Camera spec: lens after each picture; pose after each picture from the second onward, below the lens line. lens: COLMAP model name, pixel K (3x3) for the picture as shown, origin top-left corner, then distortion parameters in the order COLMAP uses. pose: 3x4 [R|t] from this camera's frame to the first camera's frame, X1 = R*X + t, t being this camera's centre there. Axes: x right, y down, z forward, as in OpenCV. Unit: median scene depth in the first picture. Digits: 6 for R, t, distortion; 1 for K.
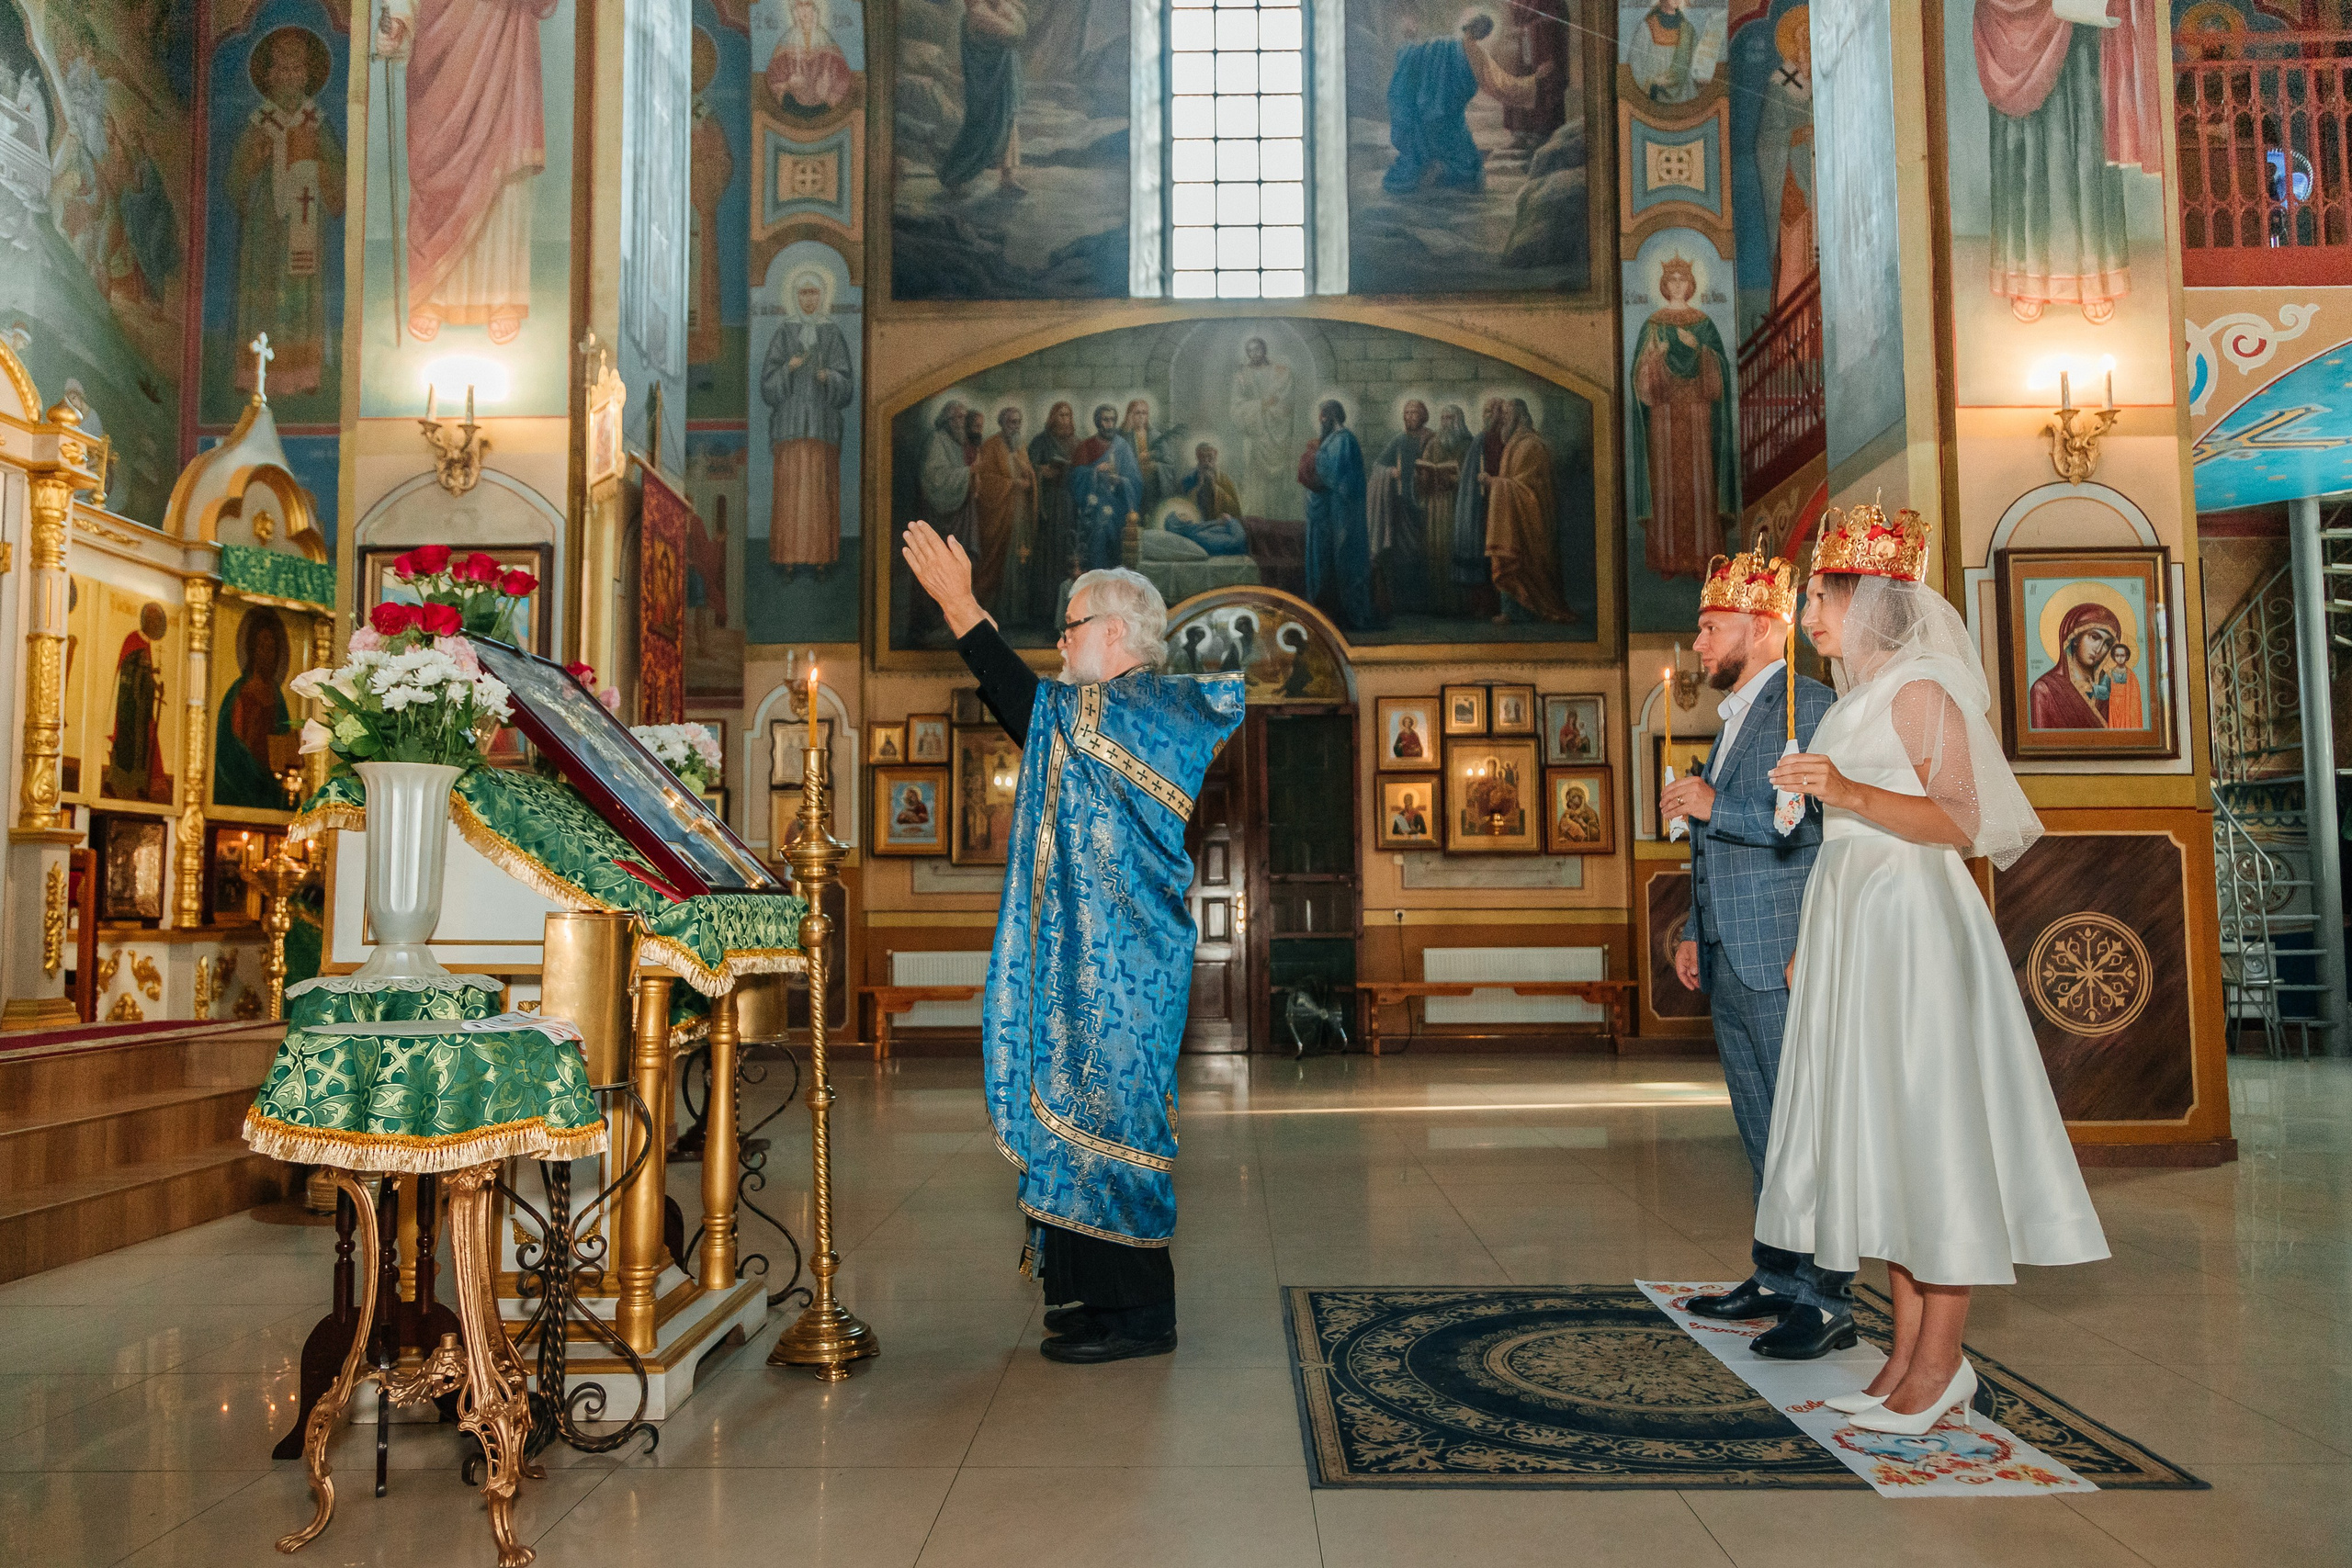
lens RADIAL K [[1578.5, 0, 1178.1], [0, 1578.5, 802.8], [0, 0, 1]] dist [-0.000446, 0.004793]
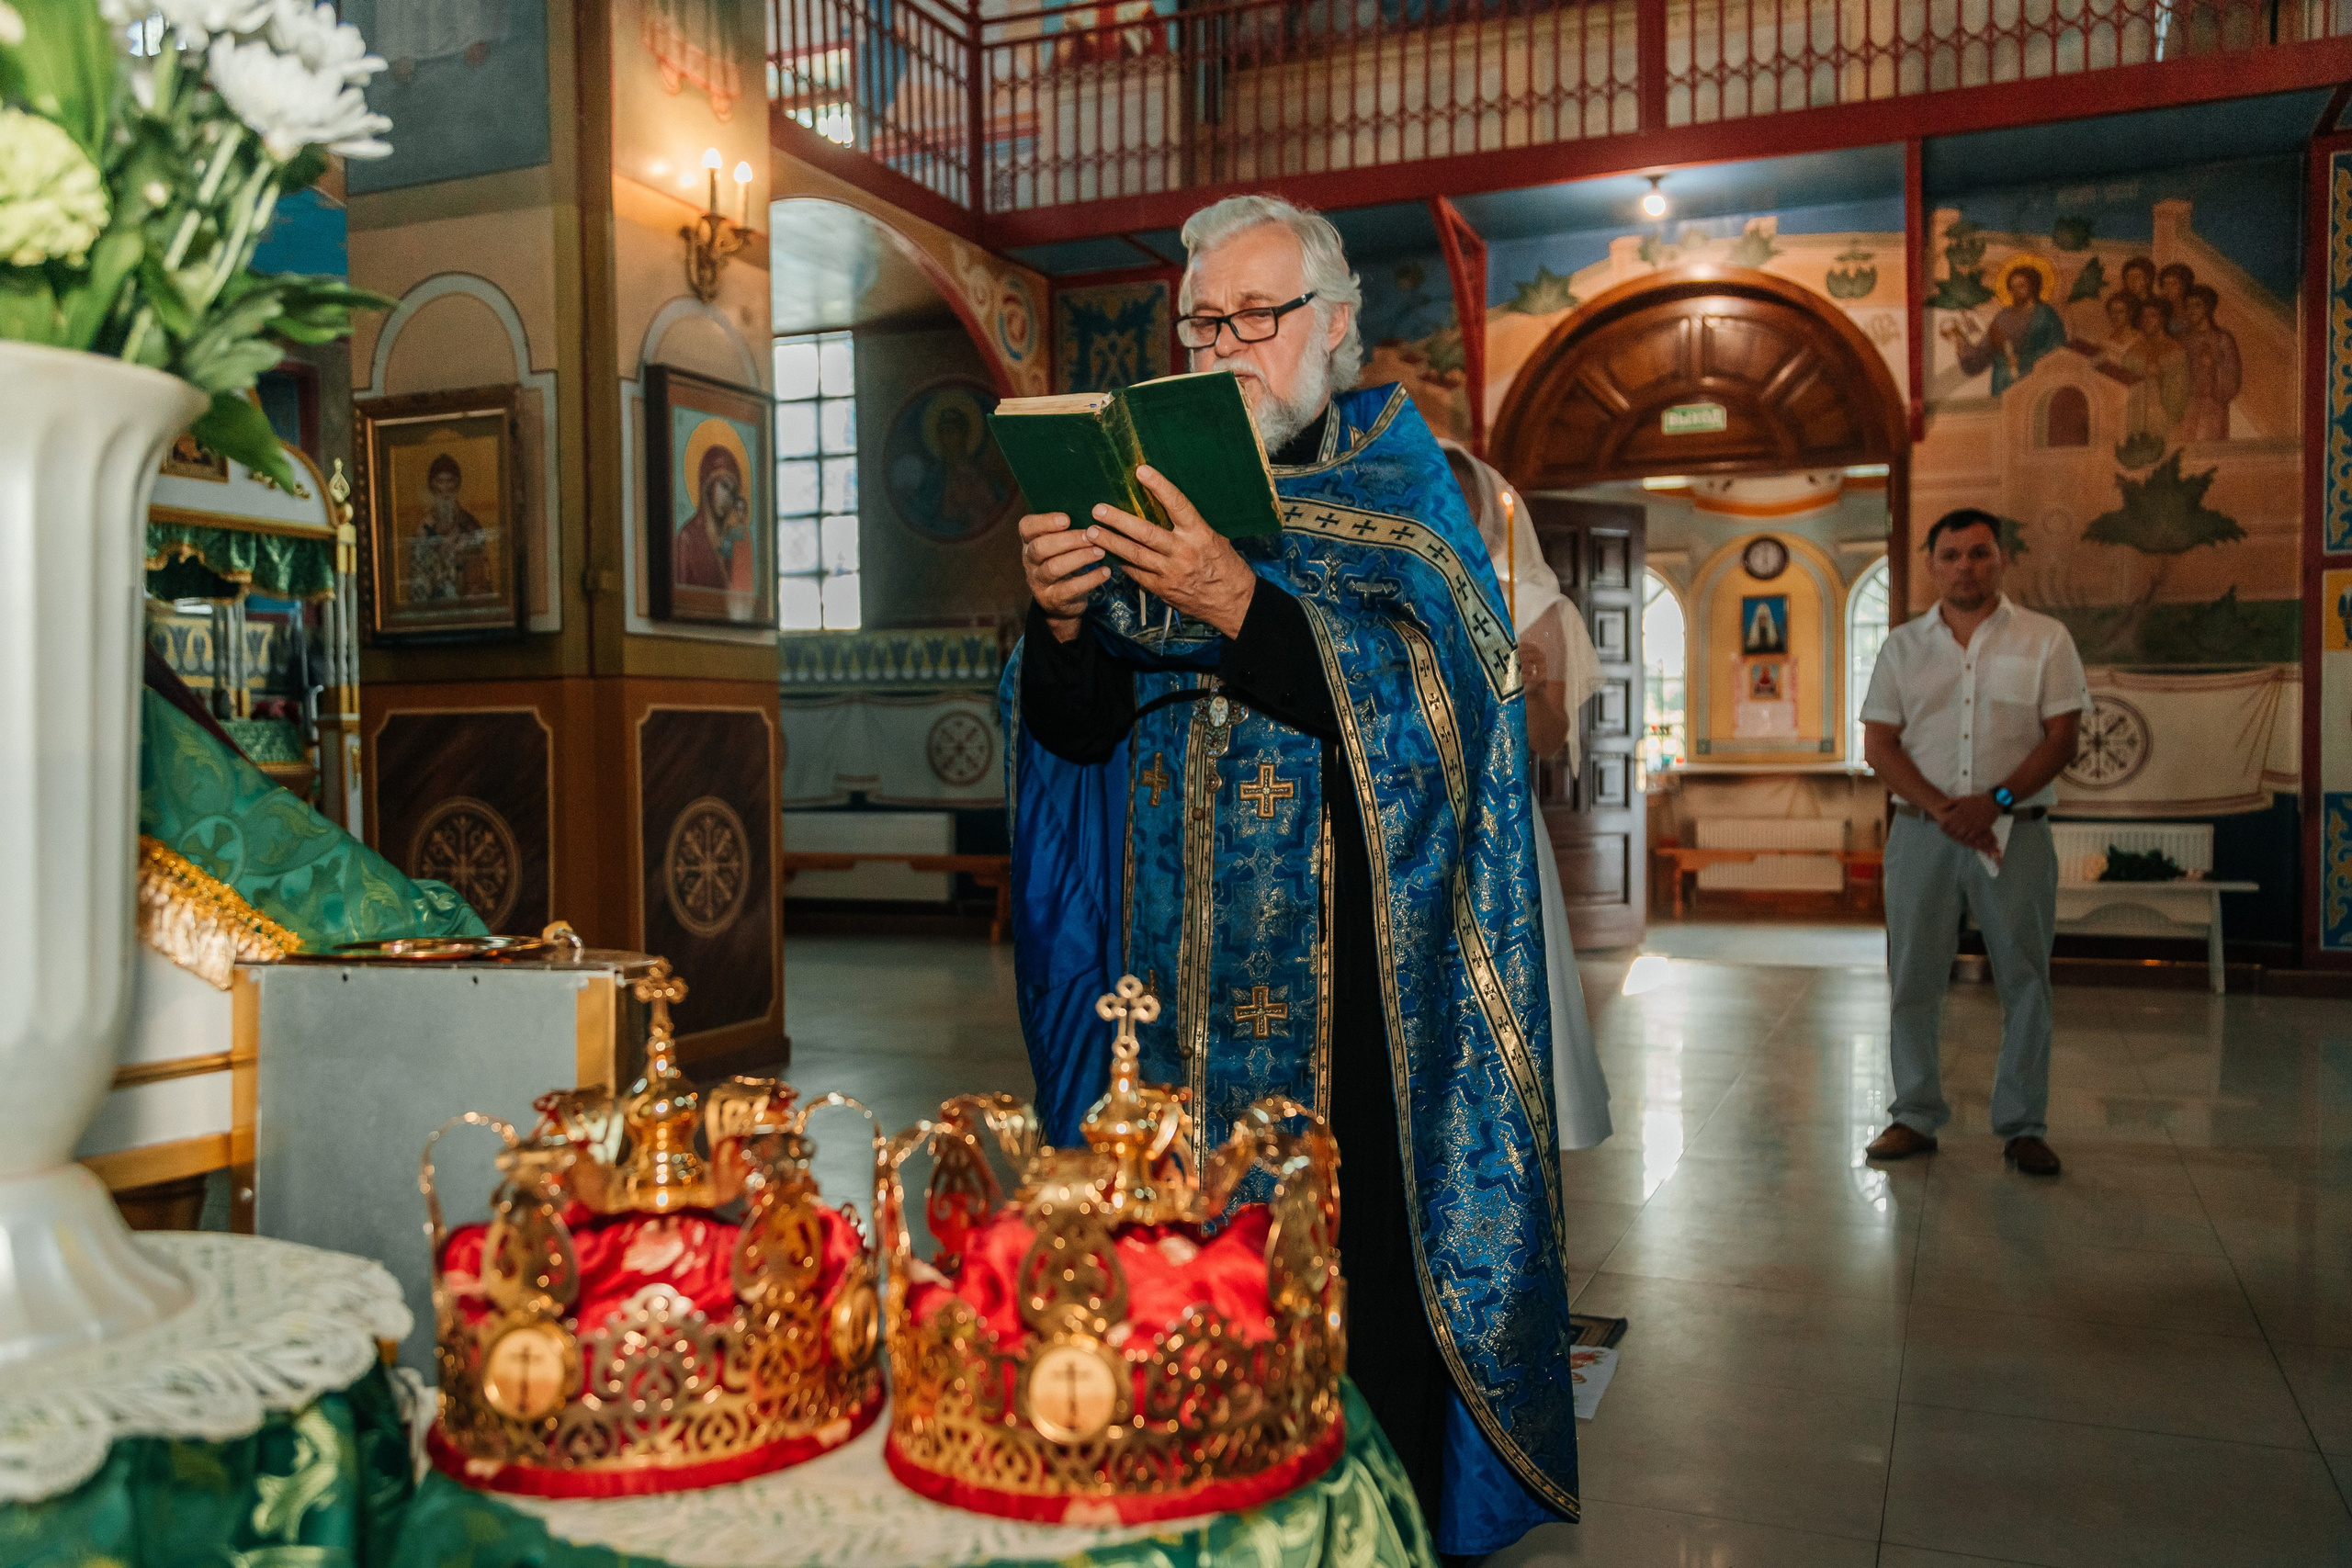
lens RADIAL K [[1934.4, 0, 1148.0], [0, 1934.4, 806.9], [0, 0, 1]] dist [0.024468, 0.002425]
pose [[0.379711, -0.023400, 0.924809, -0.176078], [-0.058918, 0.997039, 0.049418, 0.003352], [-0.923227, -0.073253, 0.377208, 0.189638]]
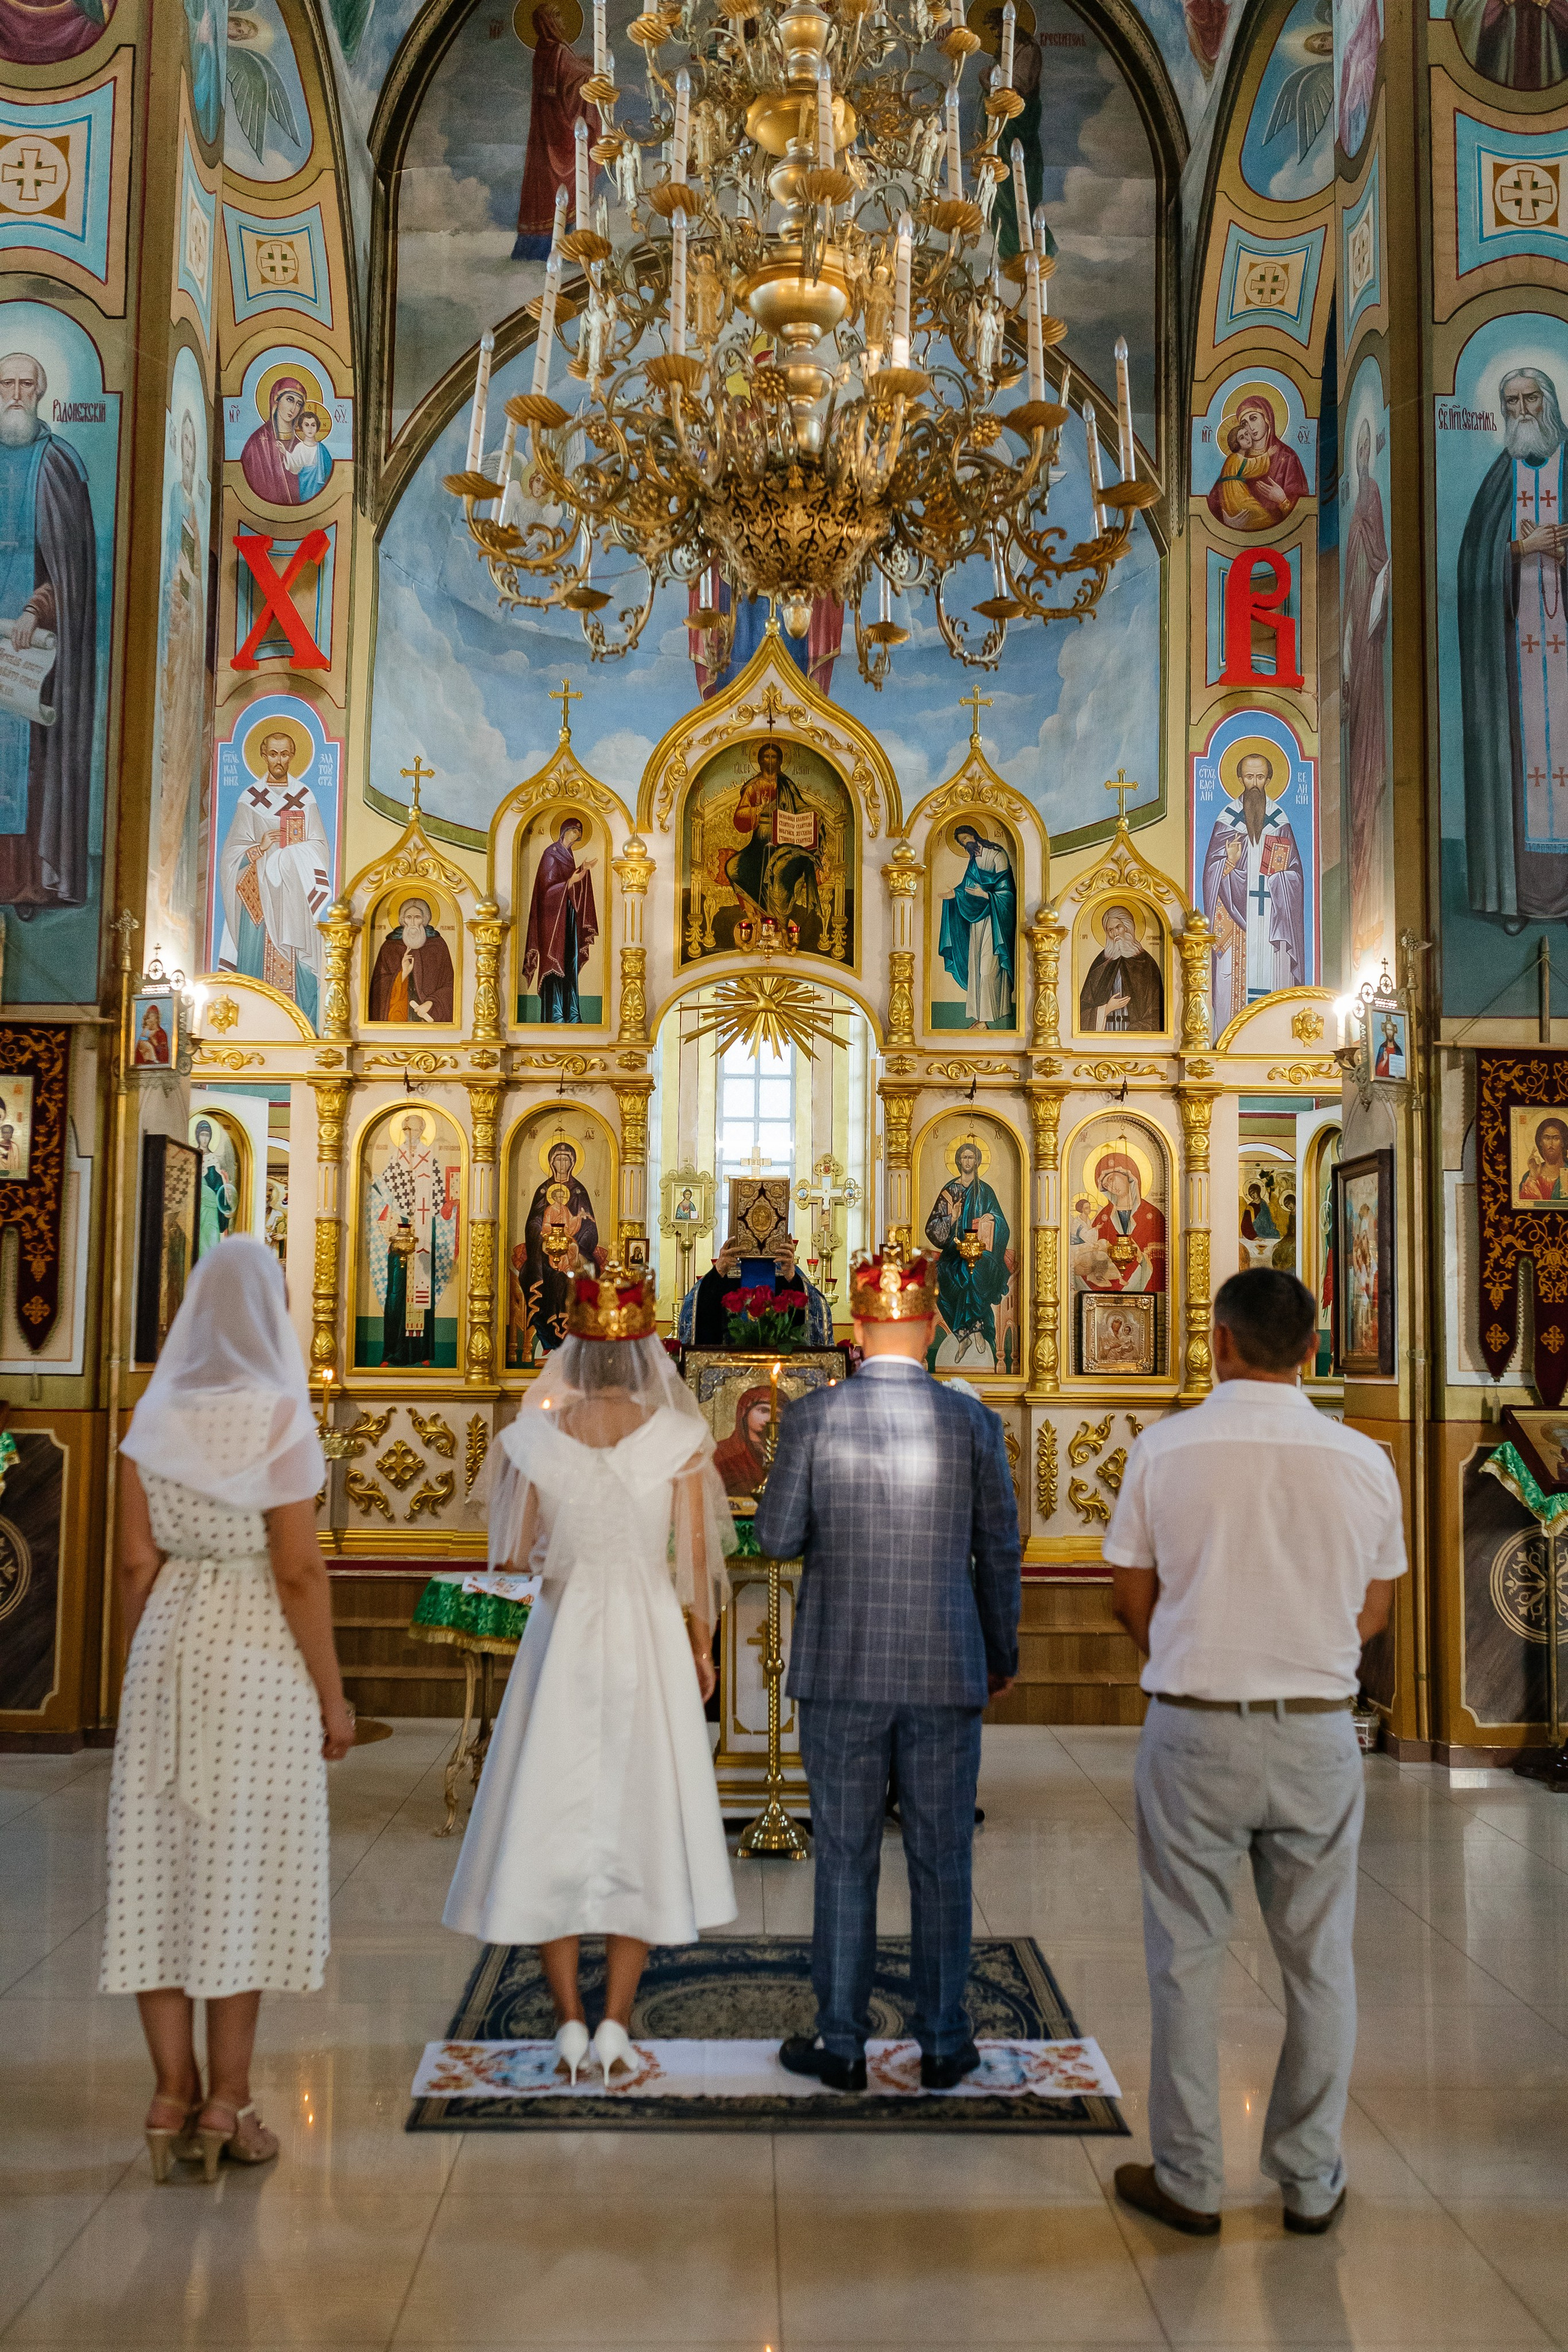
lens RADIAL K [[2198.4, 0, 784.0], [0, 2198.4, 1176.0], [0, 0, 1]] dist [-0.002837, -0.005173]
pose [[0.036715, -0.073607, -0.996611, 0.555627], [0.055928, 0.995872, -0.071492, -0.035943], [0.997760, -0.053114, 0.040680, 0.292695]]
